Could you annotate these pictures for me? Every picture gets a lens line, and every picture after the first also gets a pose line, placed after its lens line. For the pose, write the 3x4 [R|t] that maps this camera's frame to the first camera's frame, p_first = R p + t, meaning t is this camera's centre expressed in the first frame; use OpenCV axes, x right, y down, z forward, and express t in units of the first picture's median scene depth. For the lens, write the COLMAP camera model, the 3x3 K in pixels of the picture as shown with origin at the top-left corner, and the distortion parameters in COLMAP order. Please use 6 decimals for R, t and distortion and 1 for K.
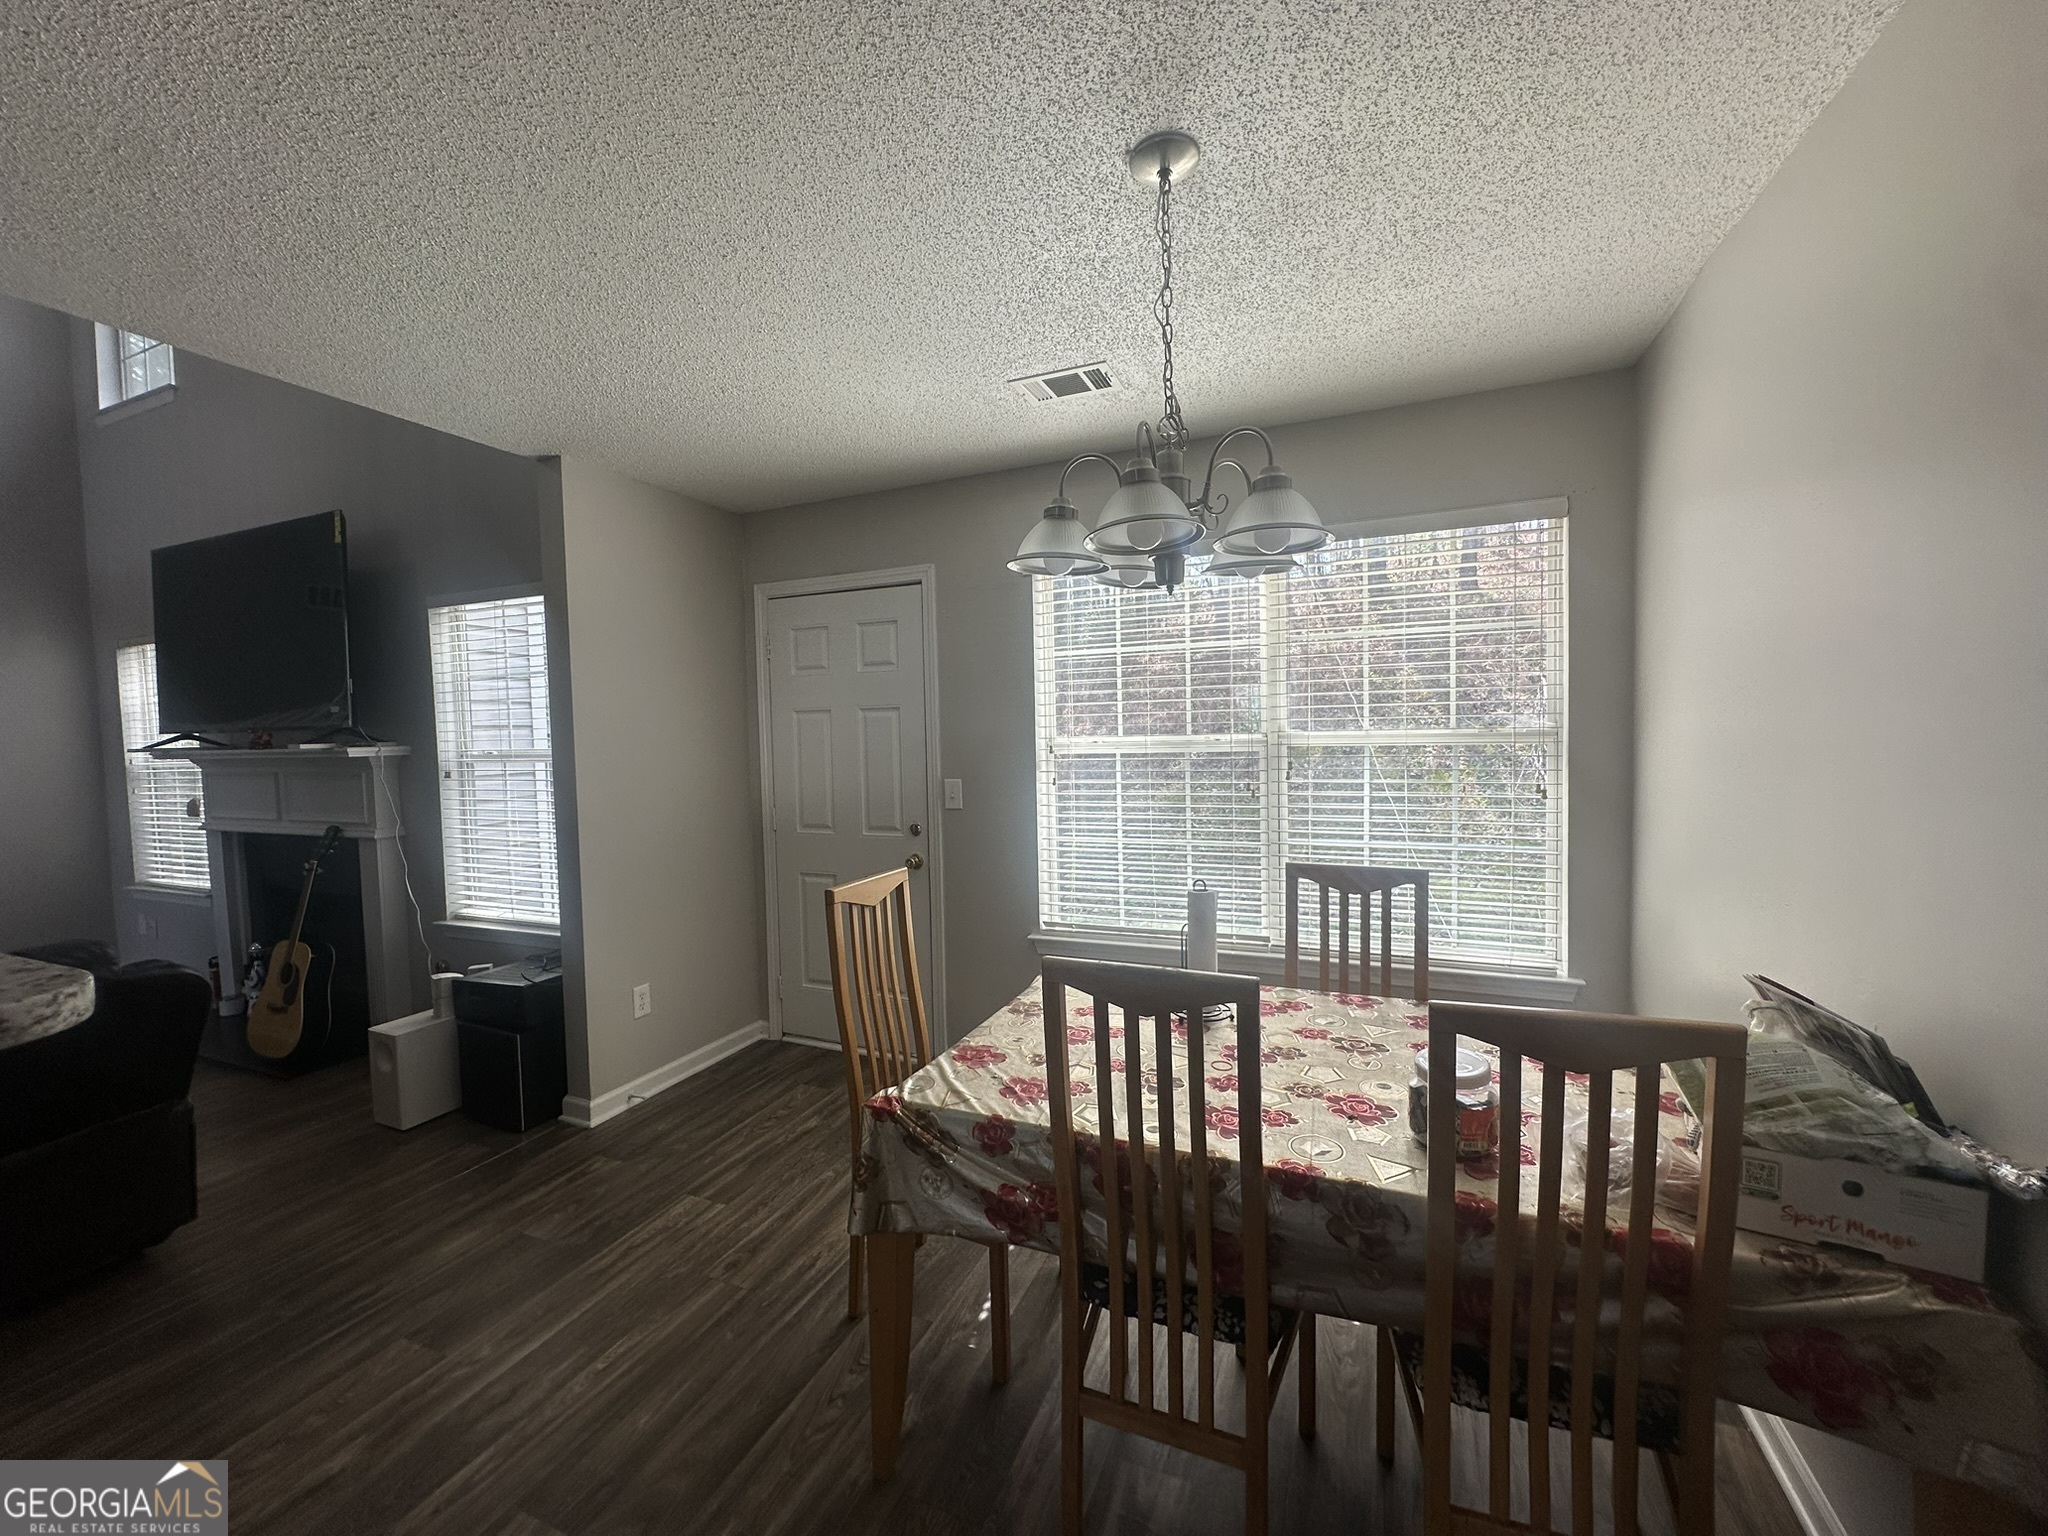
lens RADIAL K [[831.4, 0, 1013.2], [0, 831.4, 767.4], [0, 0, 1]] dist [-0.006132, -0.000034]
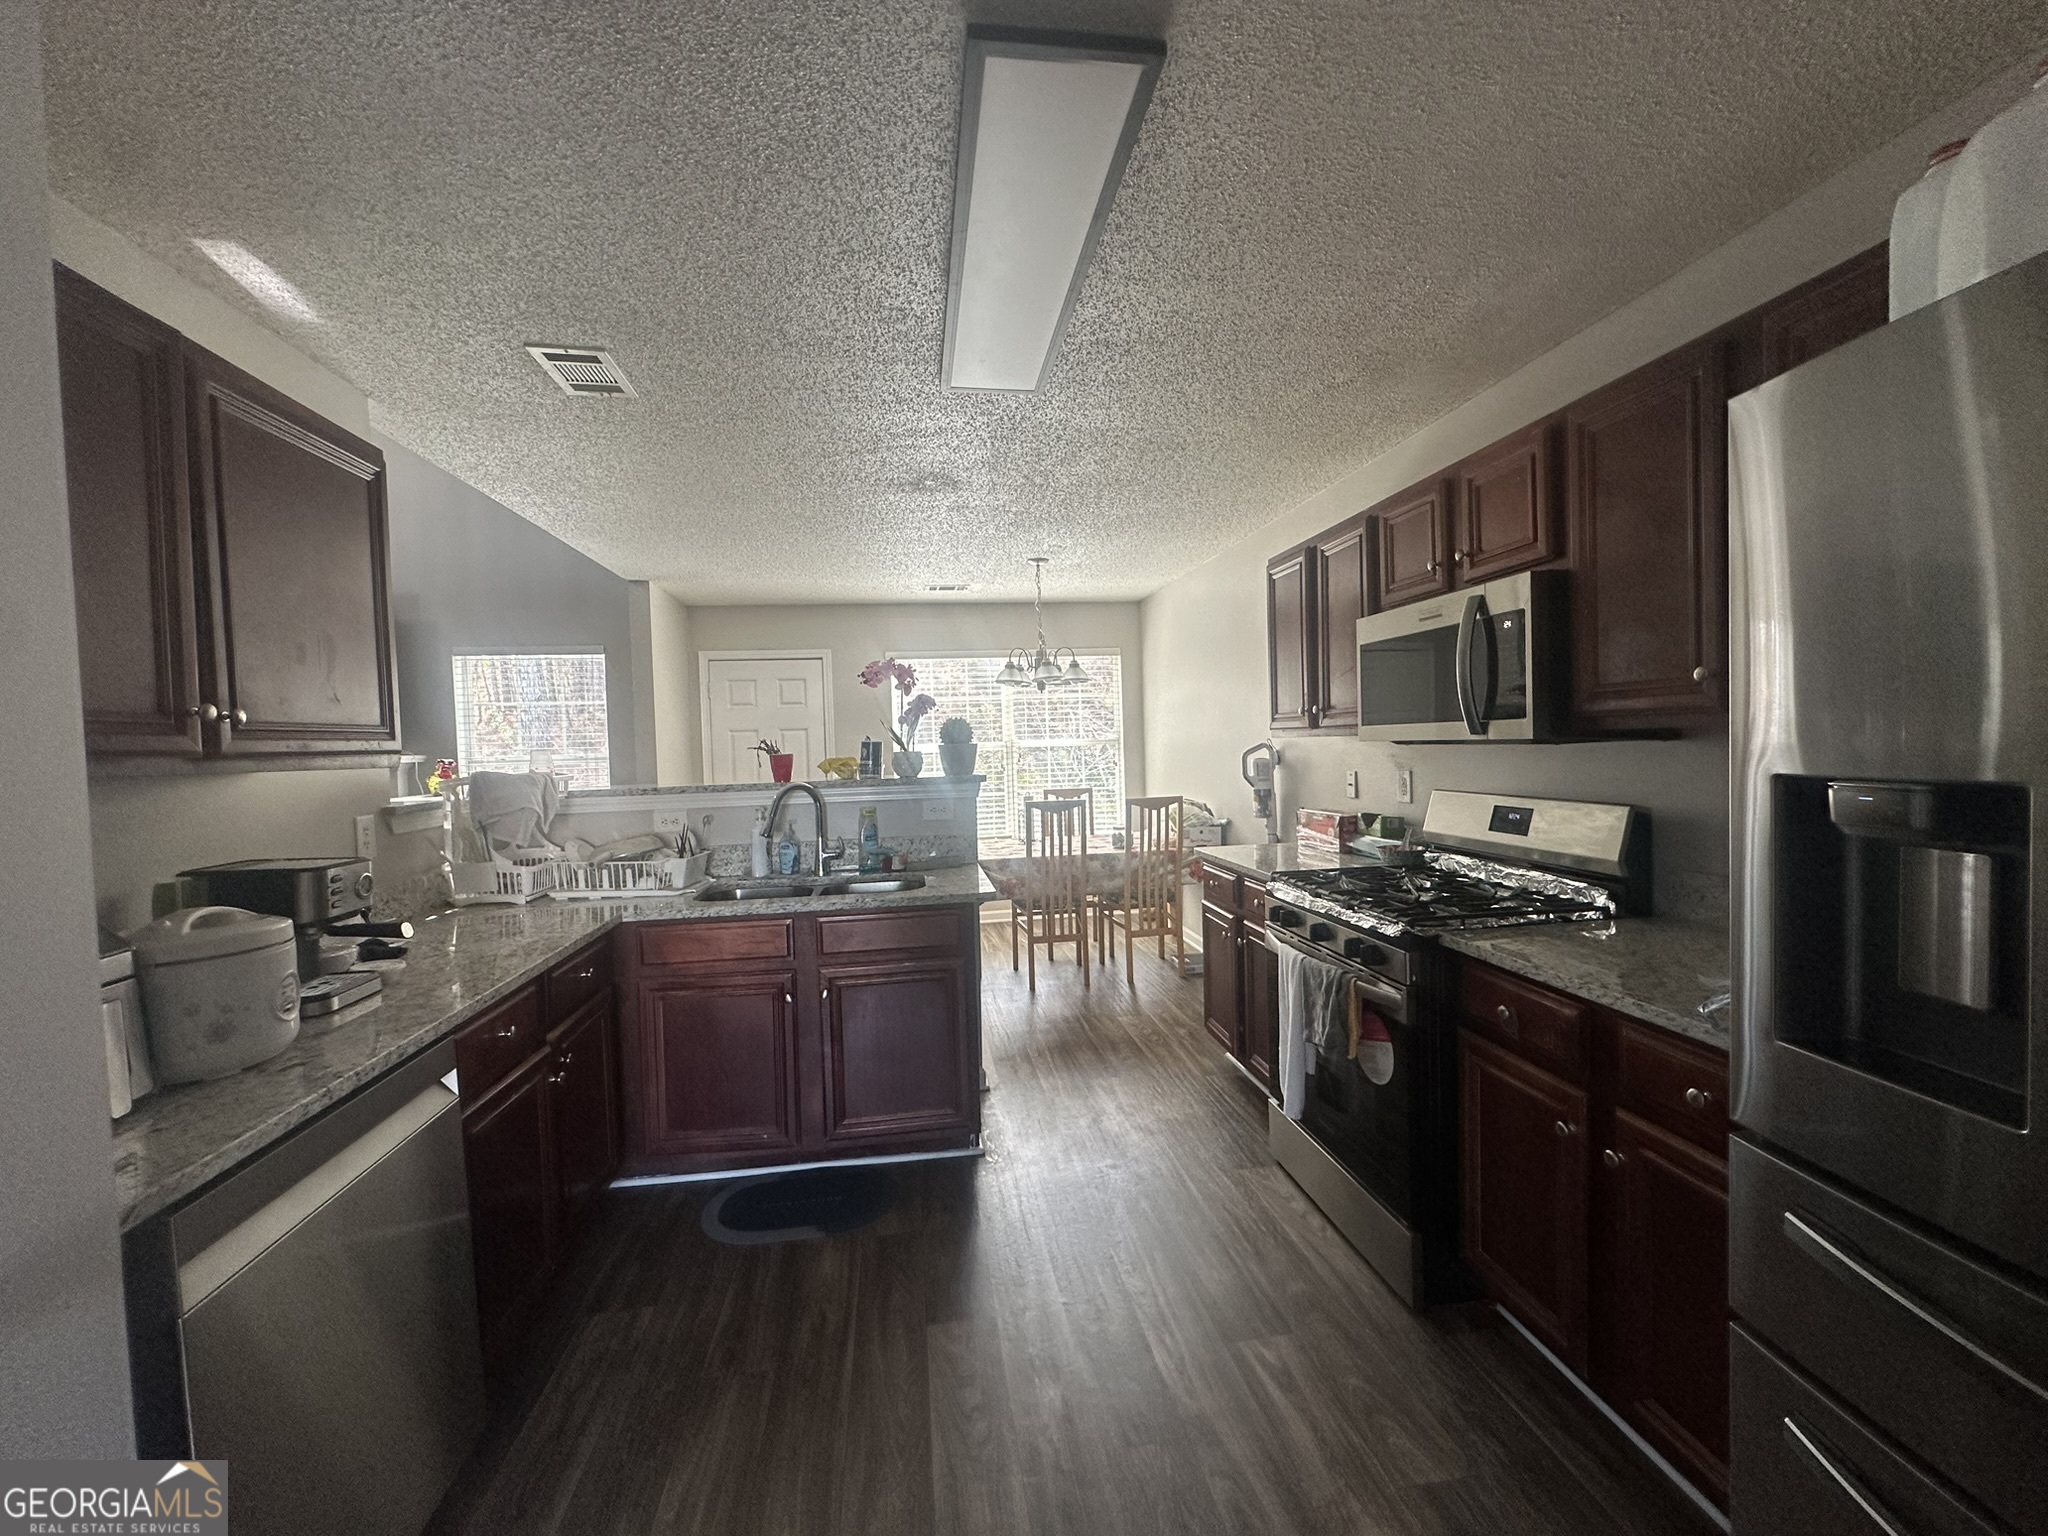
lens RADIAL K [[817.0, 0, 1021.9], [0, 817.0, 765.7], [0, 0, 1]] dist [-0.002507, 0.000010]
pose [[0.853072, -0.018328, 0.521471, -1.577804], [0.034073, 0.999207, -0.020621, 0.137872], [-0.520679, 0.035360, 0.853020, -1.697799]]
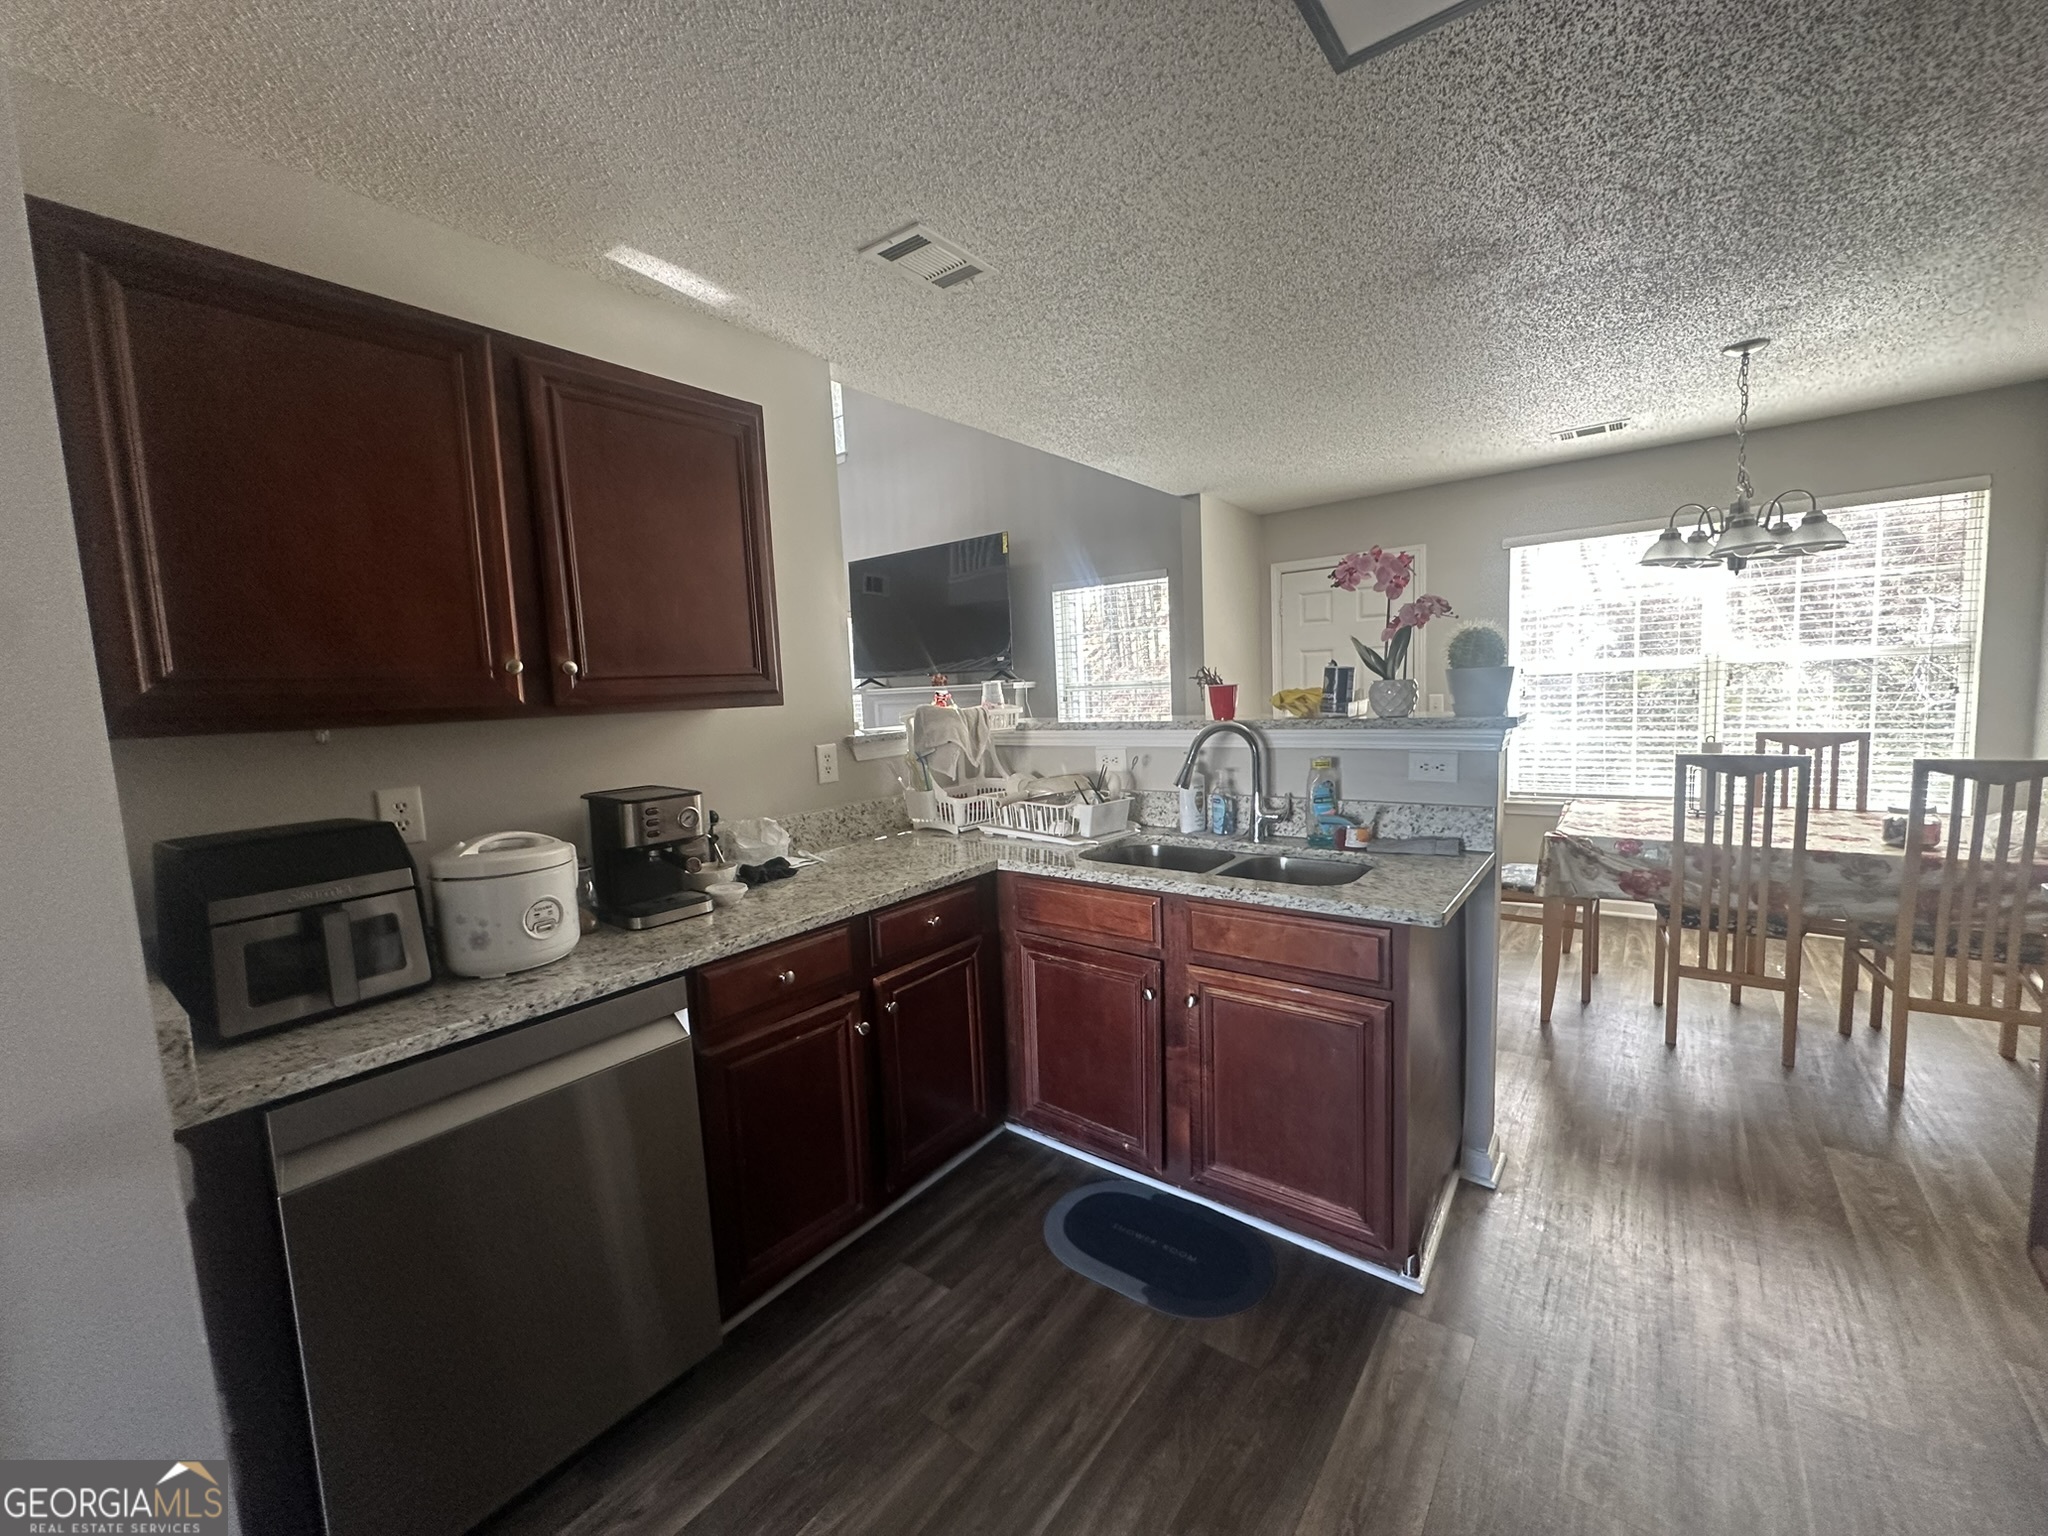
lens RADIAL K [[817.0, 0, 1021.9], [0, 817.0, 765.7], [0, 0, 1]] dist [-0.002507, 0.000010]
pose [[0.967645, 0.003572, -0.252290, -0.971495], [0.012159, 0.998078, 0.060766, 0.102084], [0.252022, -0.061867, 0.965742, -1.323220]]
